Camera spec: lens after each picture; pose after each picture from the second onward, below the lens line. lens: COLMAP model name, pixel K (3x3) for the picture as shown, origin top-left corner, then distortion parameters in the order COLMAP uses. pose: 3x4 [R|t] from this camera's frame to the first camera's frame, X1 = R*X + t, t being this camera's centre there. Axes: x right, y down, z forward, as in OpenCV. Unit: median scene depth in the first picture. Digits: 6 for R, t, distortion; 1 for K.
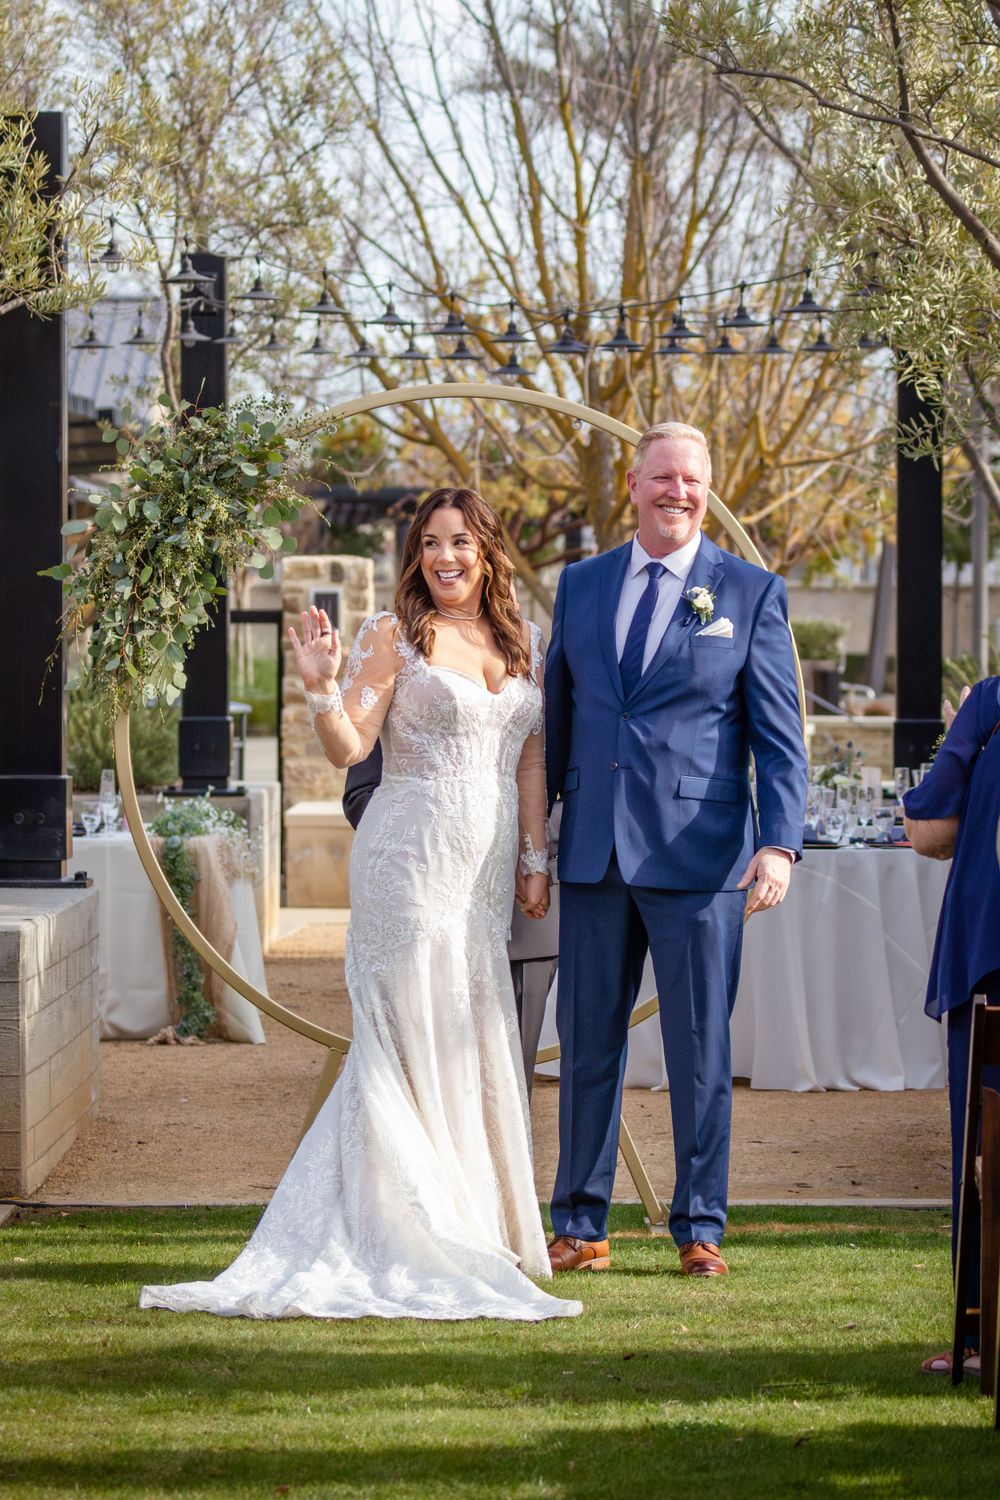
lens RADIAL K [[7123.5, 0, 499.6], [0, 7123.5, 749.6], [0, 0, 1]] dist [-0.188394, 0.000000]
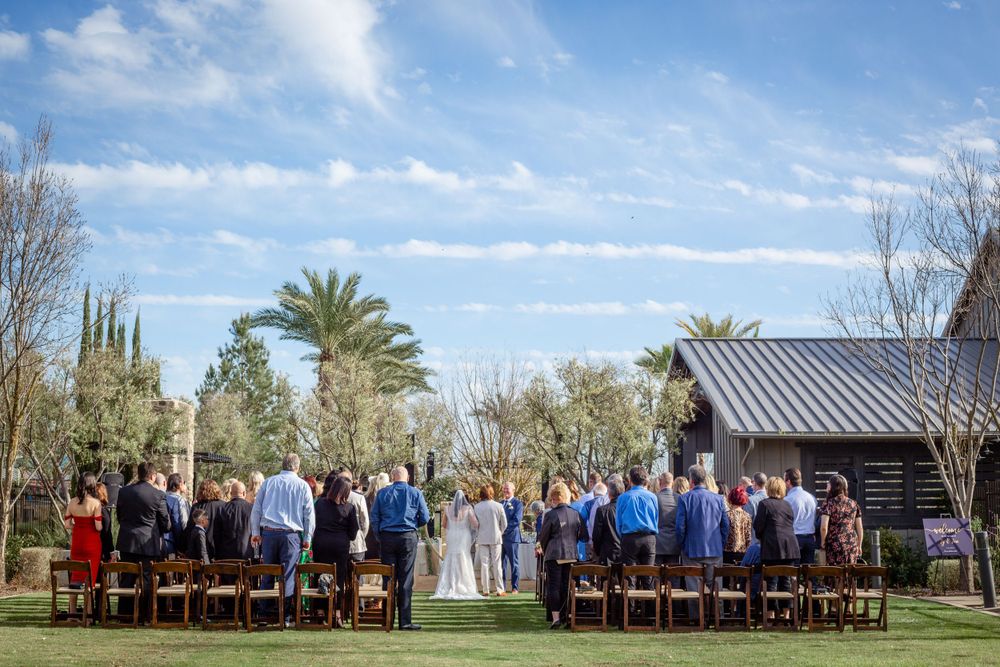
lens RADIAL K [[1426.9, 0, 496.9], [0, 1426.9, 333.6], [0, 0, 1]] dist [-0.037410, 0.000000]
pose [[0.999894, -0.000650, 0.014528, -0.001360], [0.002769, 0.989239, -0.146286, 0.009243], [-0.014276, 0.146310, 0.989136, -0.220600]]
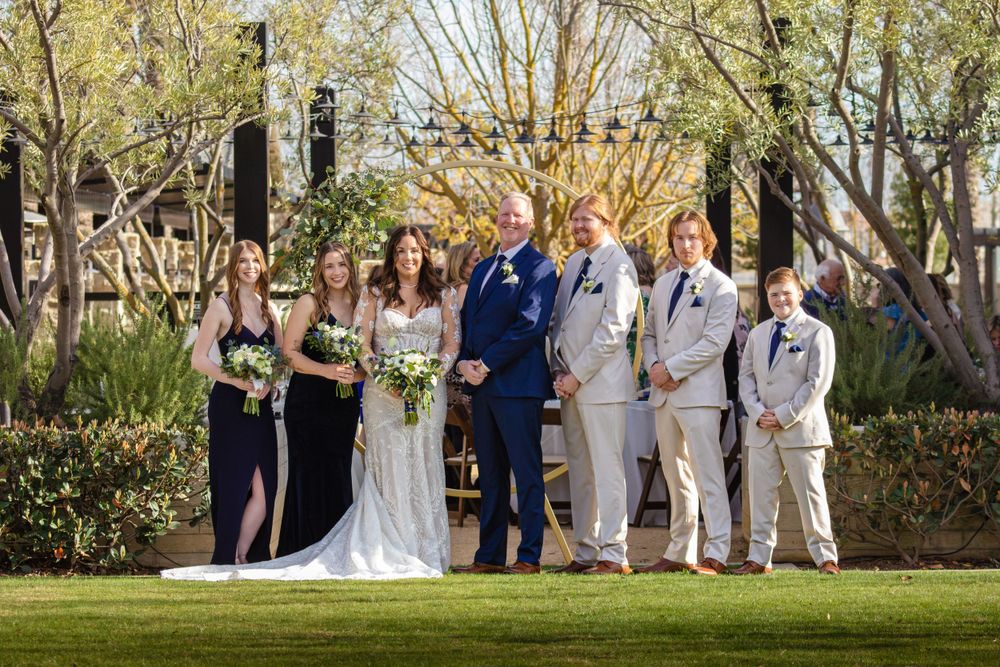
lens RADIAL K [[4749.0, 0, 500.4], [0, 4749.0, 333.5], [0, 0, 1]] dist [-0.188394, 0.000000]
pose [[0.999959, -0.007318, 0.005347, -0.002771], [0.007396, 0.999866, -0.014583, 0.009122], [-0.005239, 0.014621, 0.999879, -0.180220]]
